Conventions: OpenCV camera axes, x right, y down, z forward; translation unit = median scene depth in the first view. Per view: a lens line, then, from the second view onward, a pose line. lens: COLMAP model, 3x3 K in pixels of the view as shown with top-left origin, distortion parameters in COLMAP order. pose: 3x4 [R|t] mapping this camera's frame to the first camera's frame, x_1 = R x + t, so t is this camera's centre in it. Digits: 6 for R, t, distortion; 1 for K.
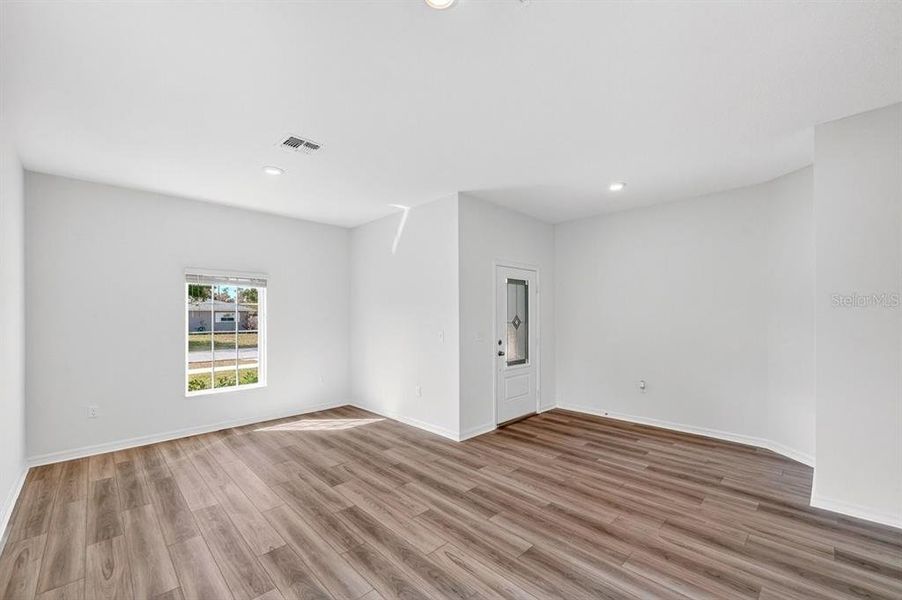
lens RADIAL K [[372.0, 0, 451.3], [0, 372.0, 308.4], [0, 0, 1]] dist [0.009860, -0.001222]
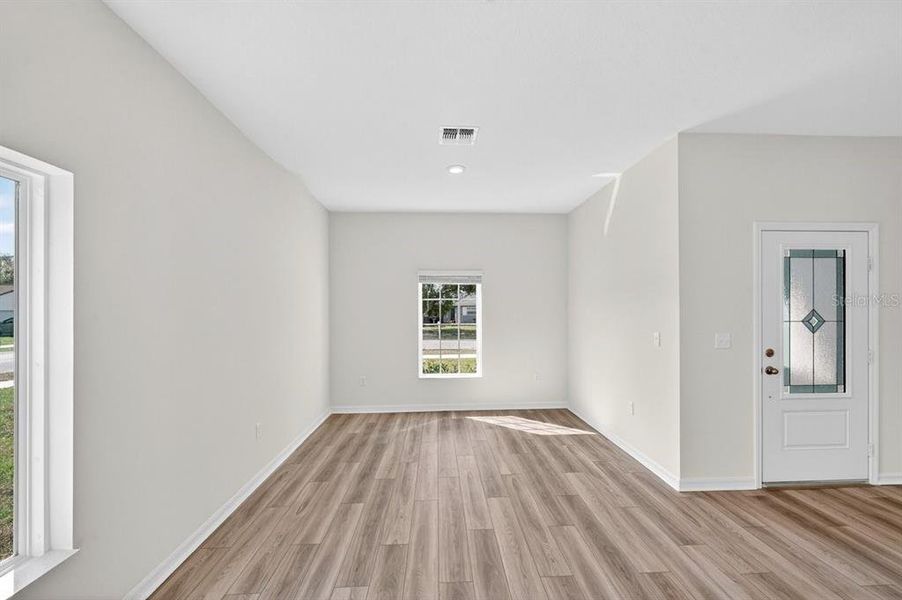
lens RADIAL K [[372.0, 0, 453.7], [0, 372.0, 303.6], [0, 0, 1]] dist [0.009860, -0.001222]
pose [[0.749145, -0.010384, -0.662324, 0.166596], [0.013179, 0.999913, -0.000770, 0.002095], [0.662275, -0.008152, 0.749217, 0.192901]]
